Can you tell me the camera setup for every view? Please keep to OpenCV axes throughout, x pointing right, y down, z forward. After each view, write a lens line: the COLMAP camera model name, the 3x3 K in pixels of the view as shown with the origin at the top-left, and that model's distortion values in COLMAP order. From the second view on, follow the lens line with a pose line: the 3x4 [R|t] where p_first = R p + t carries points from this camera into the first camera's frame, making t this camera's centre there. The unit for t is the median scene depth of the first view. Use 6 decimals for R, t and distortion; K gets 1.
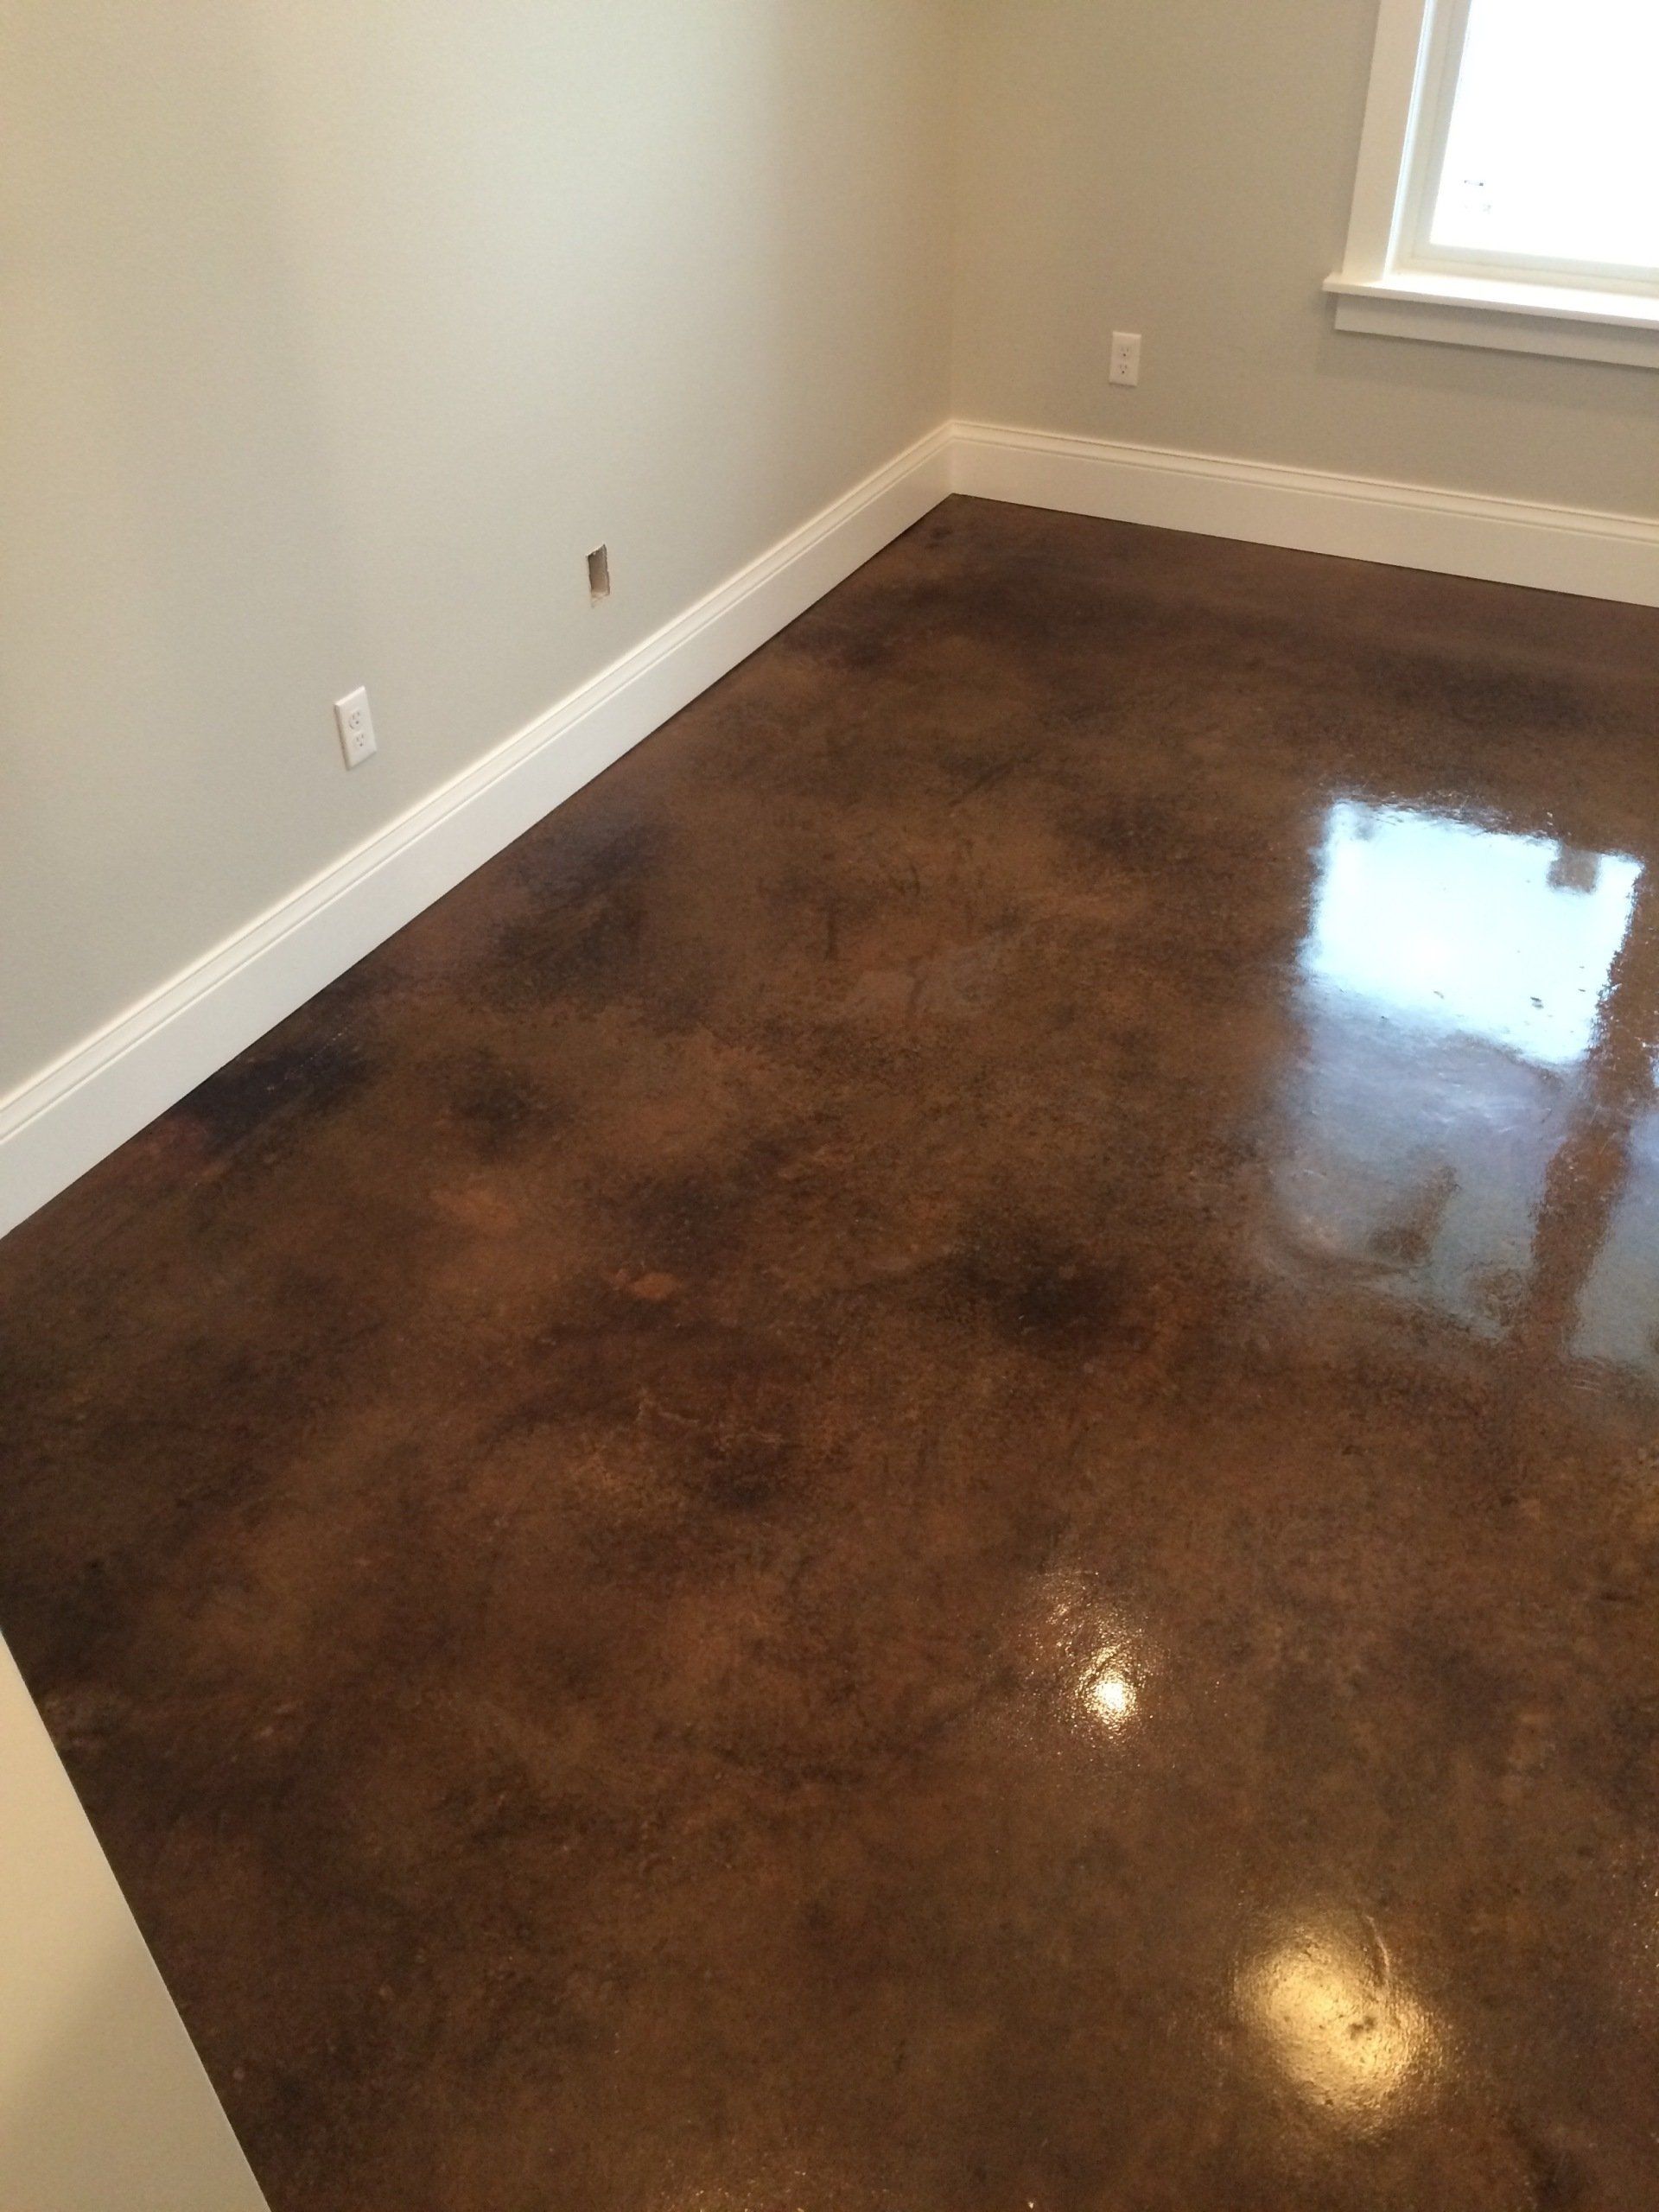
lens RADIAL K [[1862.0, 0, 836.3], [0, 1862.0, 1115.0], [0, 0, 1]] dist [0.032690, -0.003841]
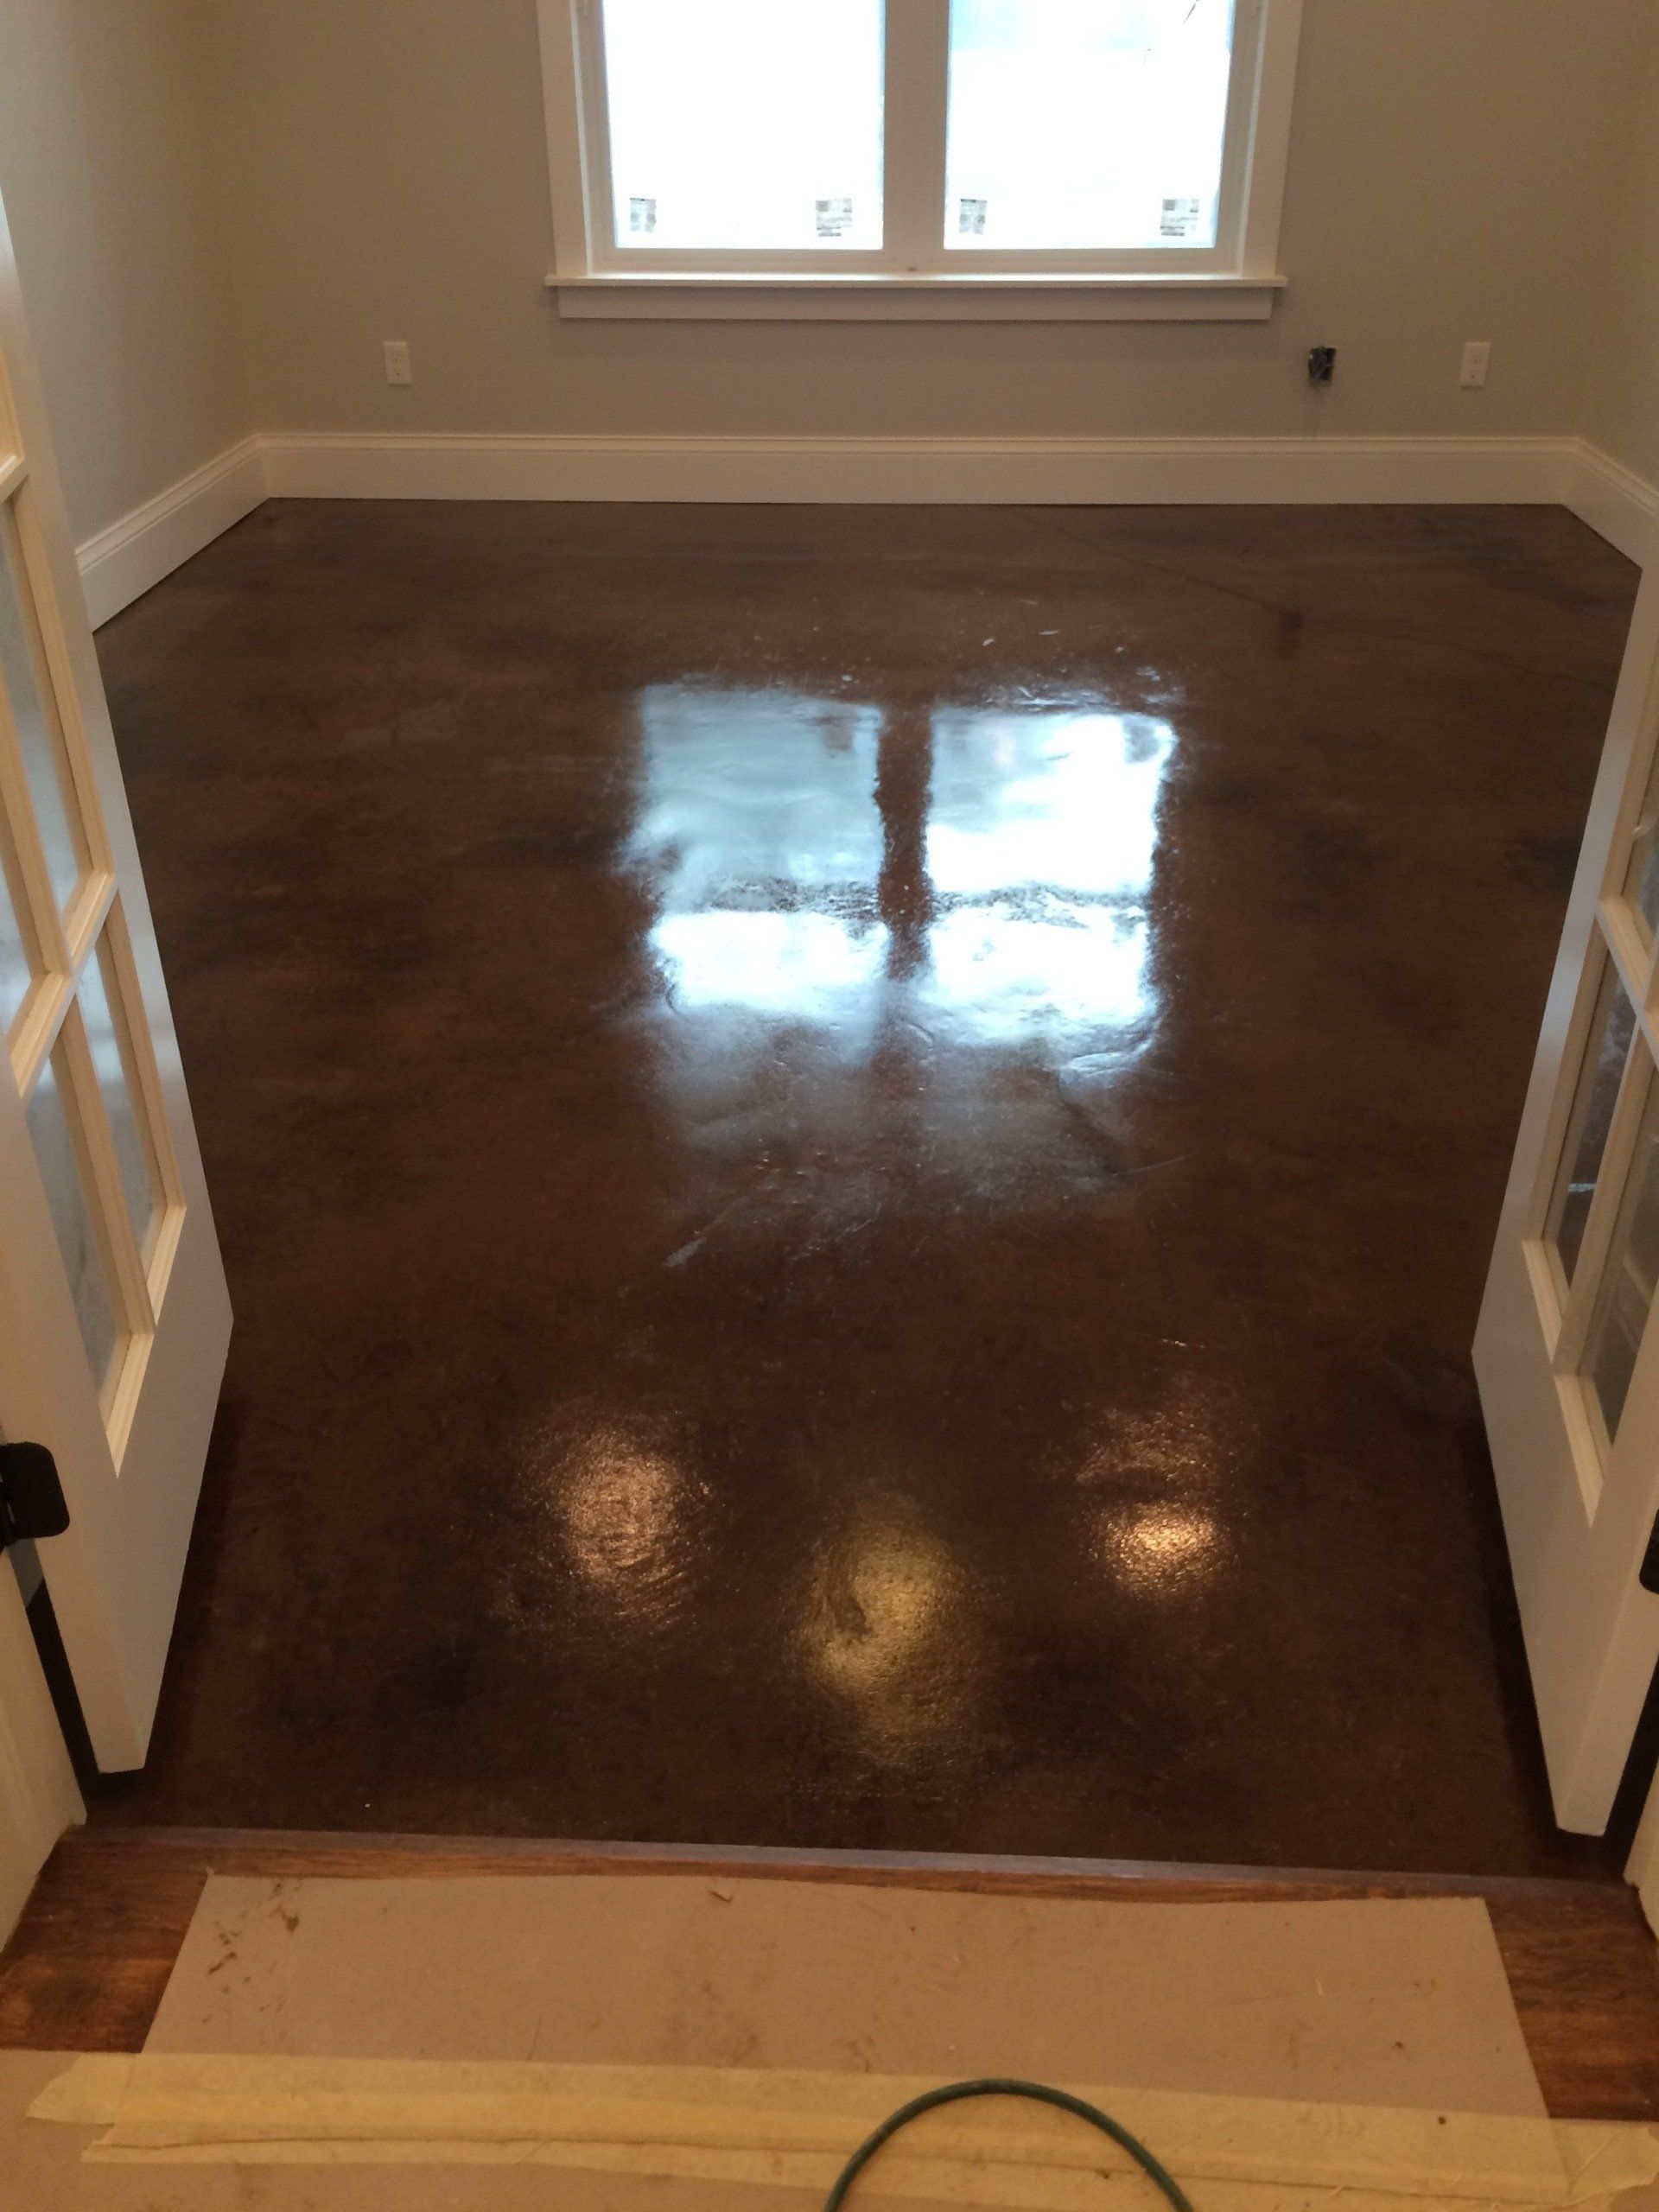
lens RADIAL K [[1862.0, 0, 833.0], [0, 1862.0, 1097.1], [0, 0, 1]] dist [0.032690, -0.003841]
pose [[0.907579, -0.204138, 0.366917, -0.163415], [0.253442, 0.963052, -0.091091, 0.292432], [-0.334765, 0.175665, 0.925783, -0.171056]]
